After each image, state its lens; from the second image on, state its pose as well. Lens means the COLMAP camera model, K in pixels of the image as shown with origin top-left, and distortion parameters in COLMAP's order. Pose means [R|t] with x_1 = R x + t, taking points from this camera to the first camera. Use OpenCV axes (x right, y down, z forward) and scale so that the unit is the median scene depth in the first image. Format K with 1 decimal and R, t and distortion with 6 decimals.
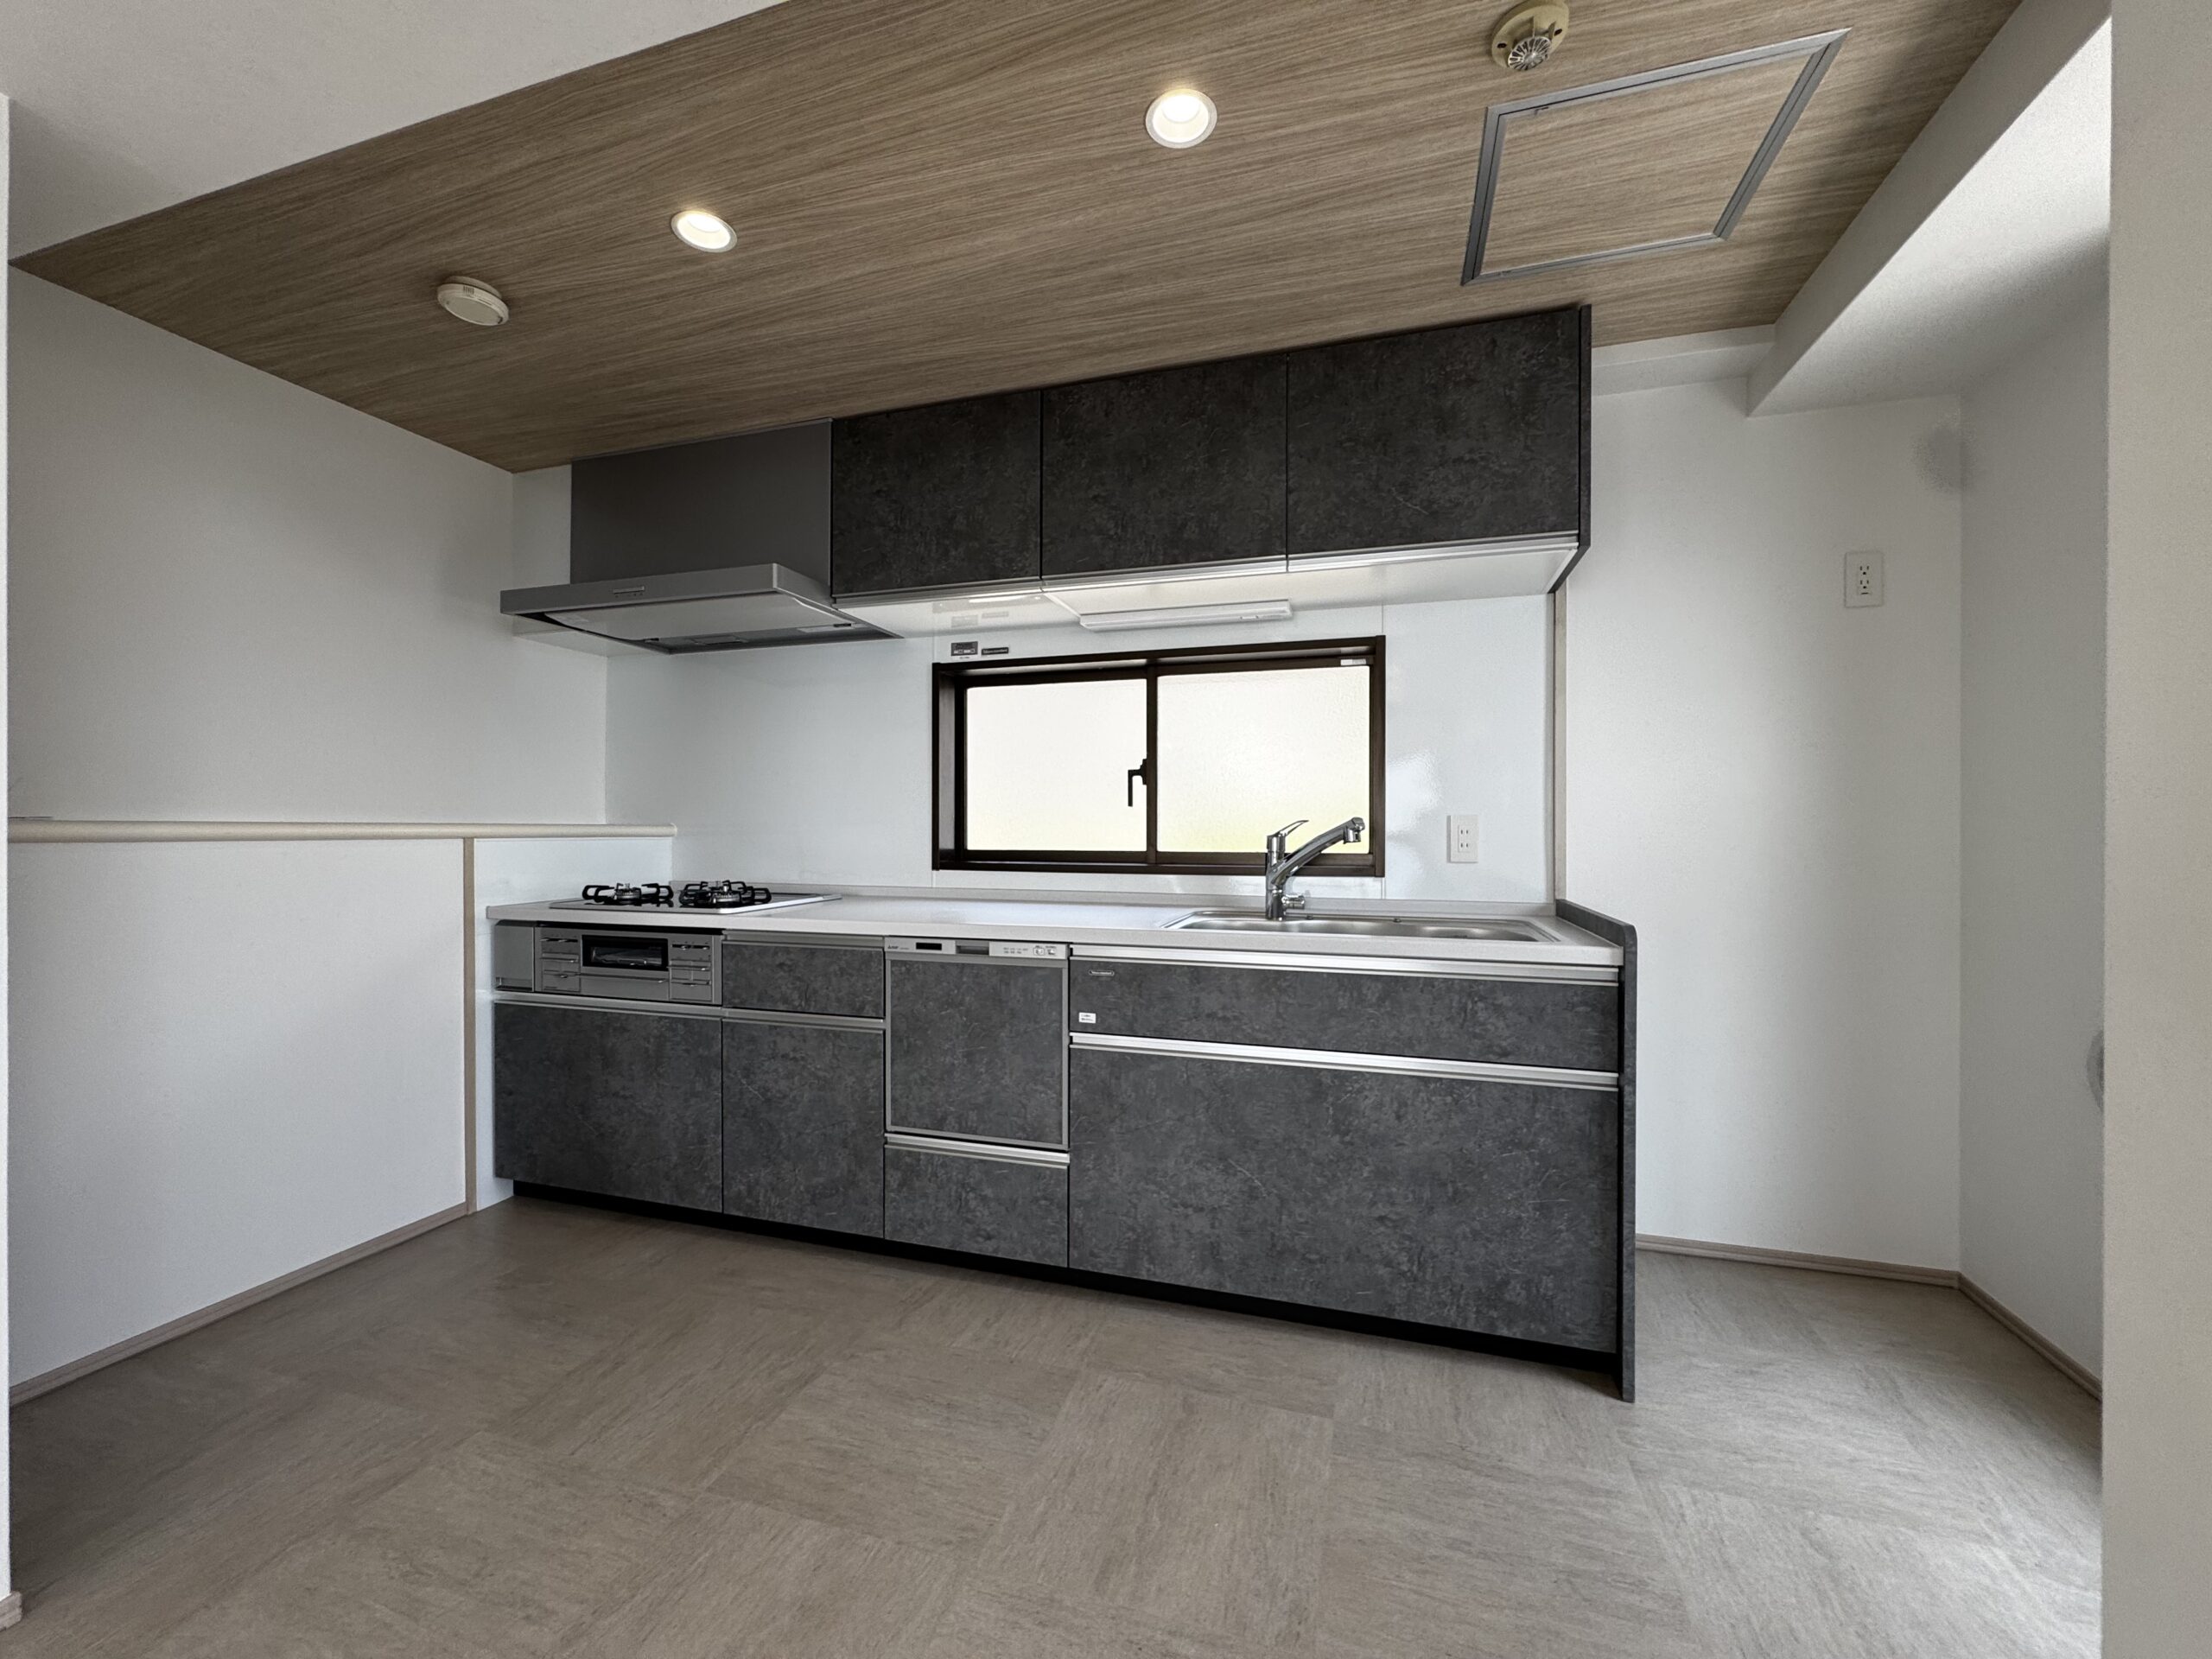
lens RADIAL K [[909.6, 0, 1100.8], [0, 909.6, 829.6], [0, 0, 1]] dist [-0.001049, -0.000225]
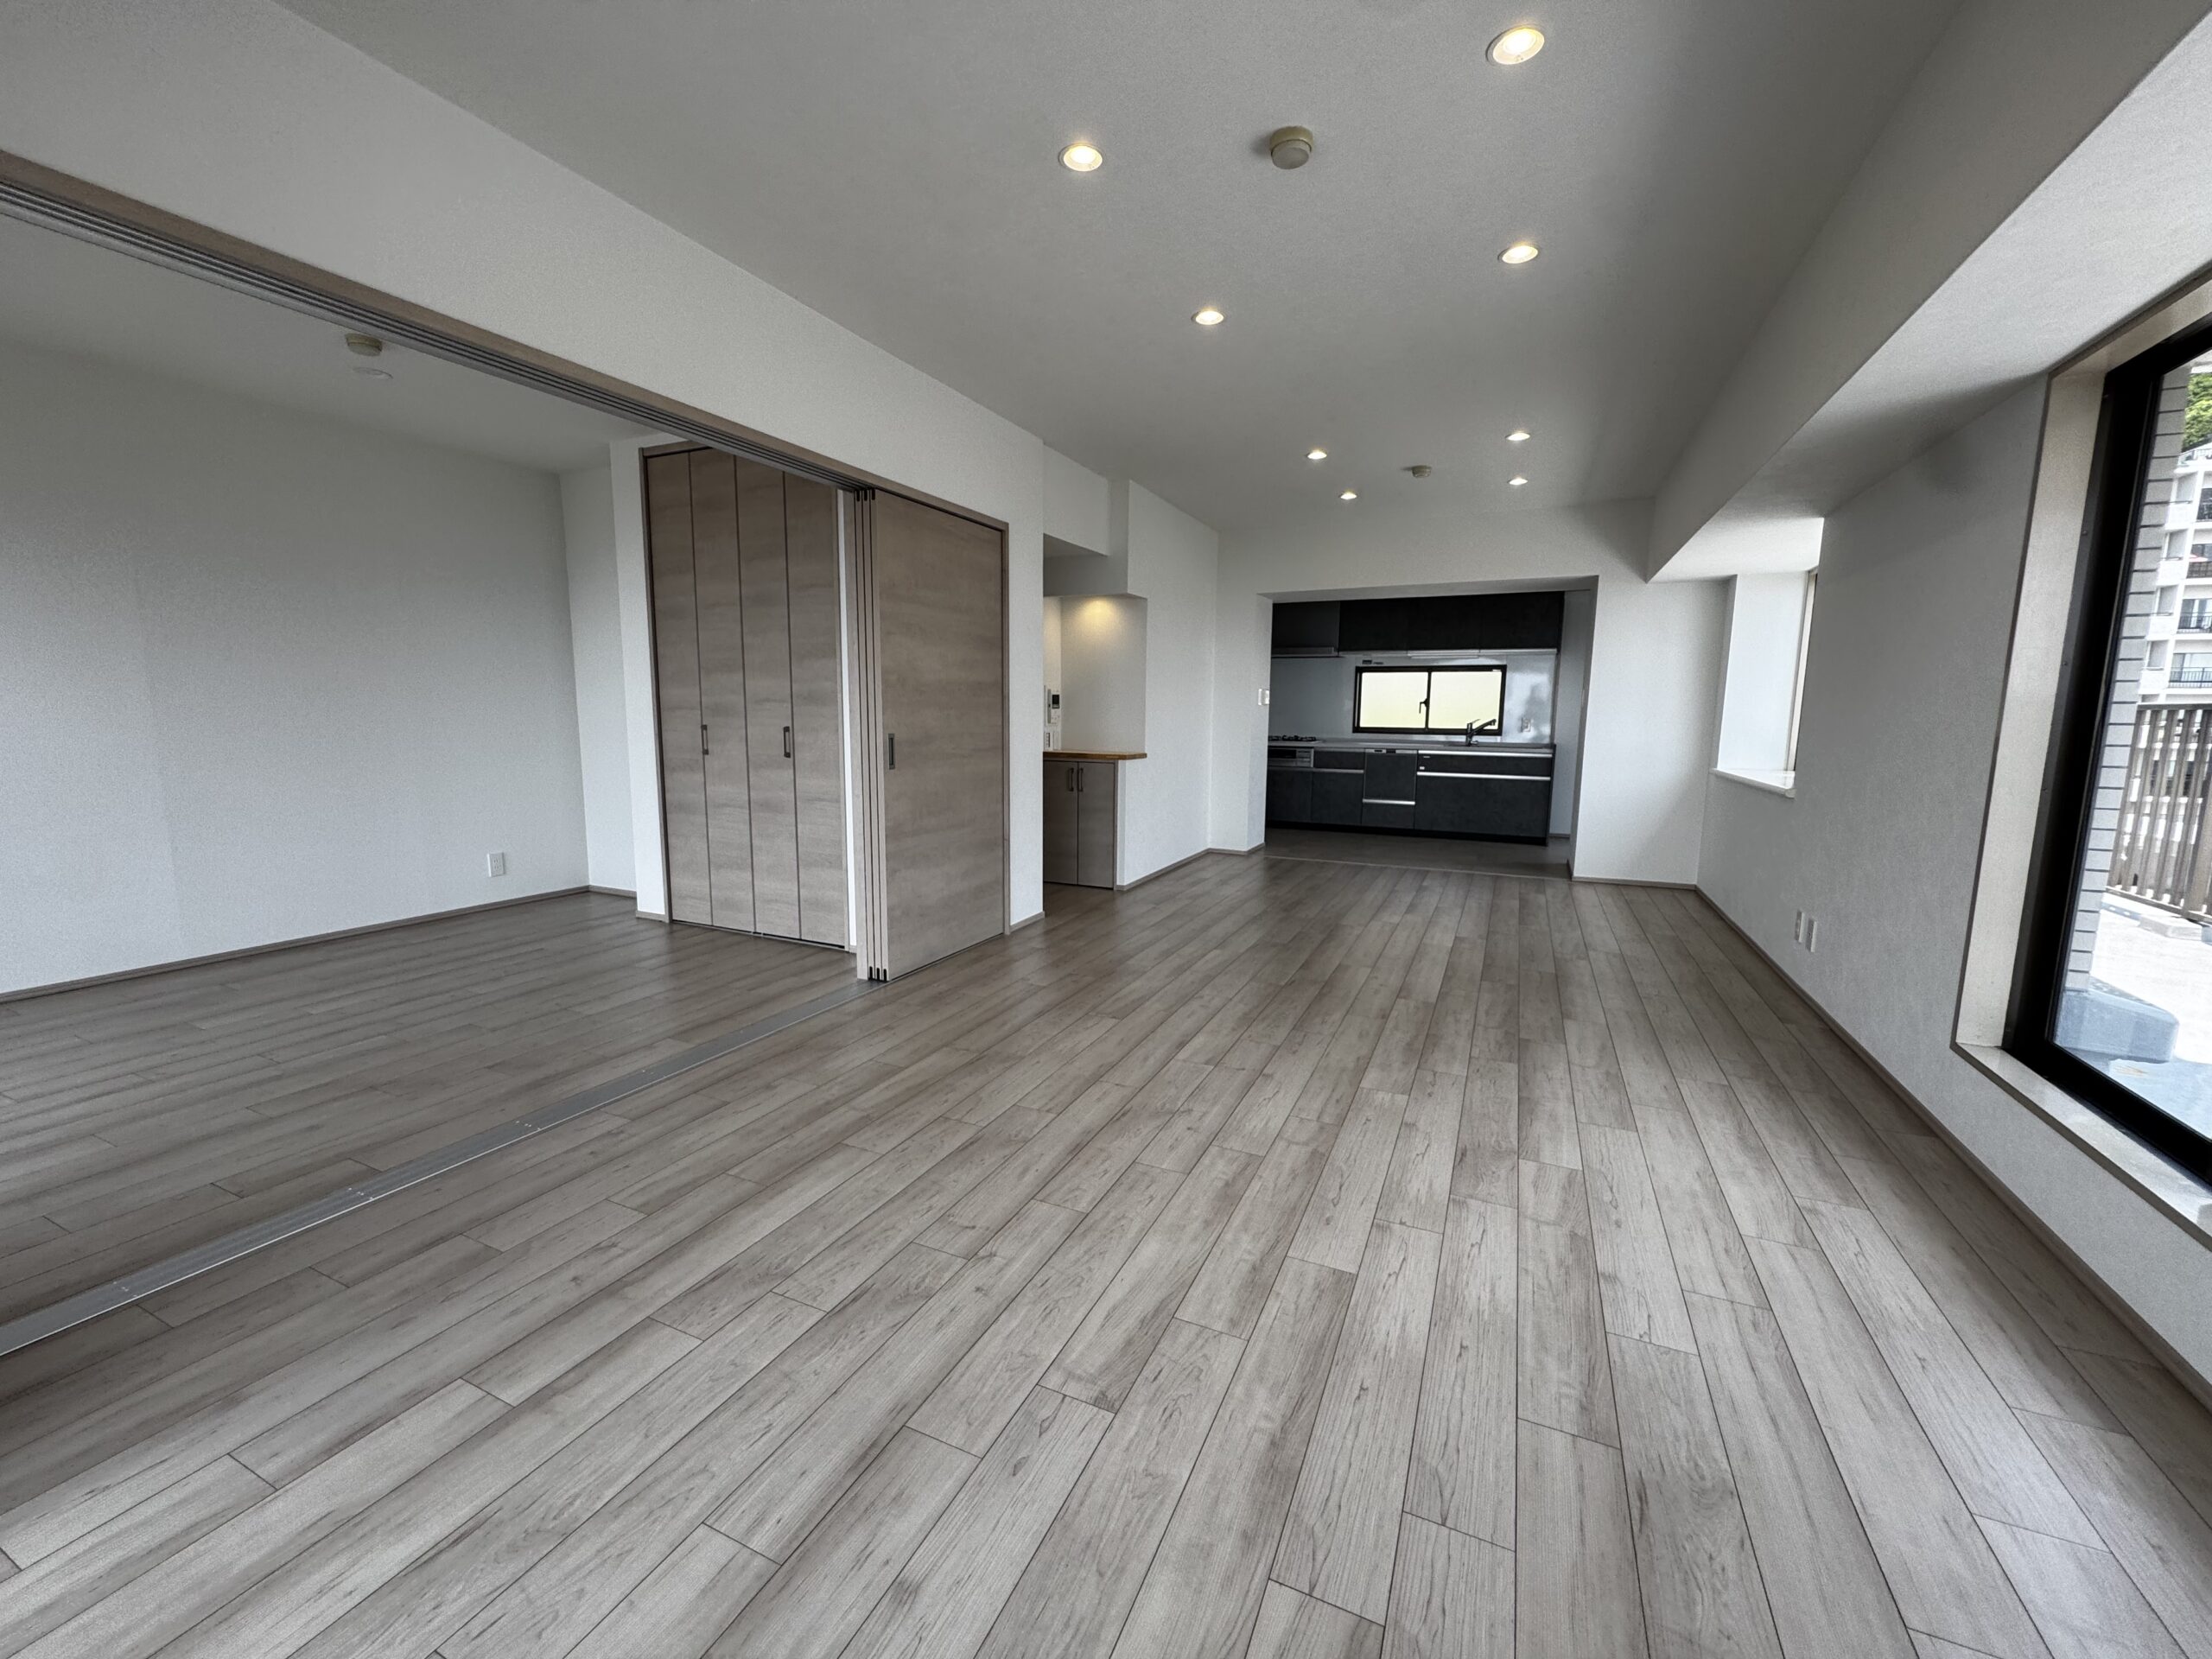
lens RADIAL K [[909.6, 0, 1104.8], [0, 909.6, 834.8], [0, 0, 1]] dist [-0.001049, -0.000225]
pose [[0.992746, 0.026439, -0.117284, -0.751947], [-0.010315, 0.990654, 0.136008, -0.029580], [0.119784, -0.133812, 0.983741, -2.565711]]
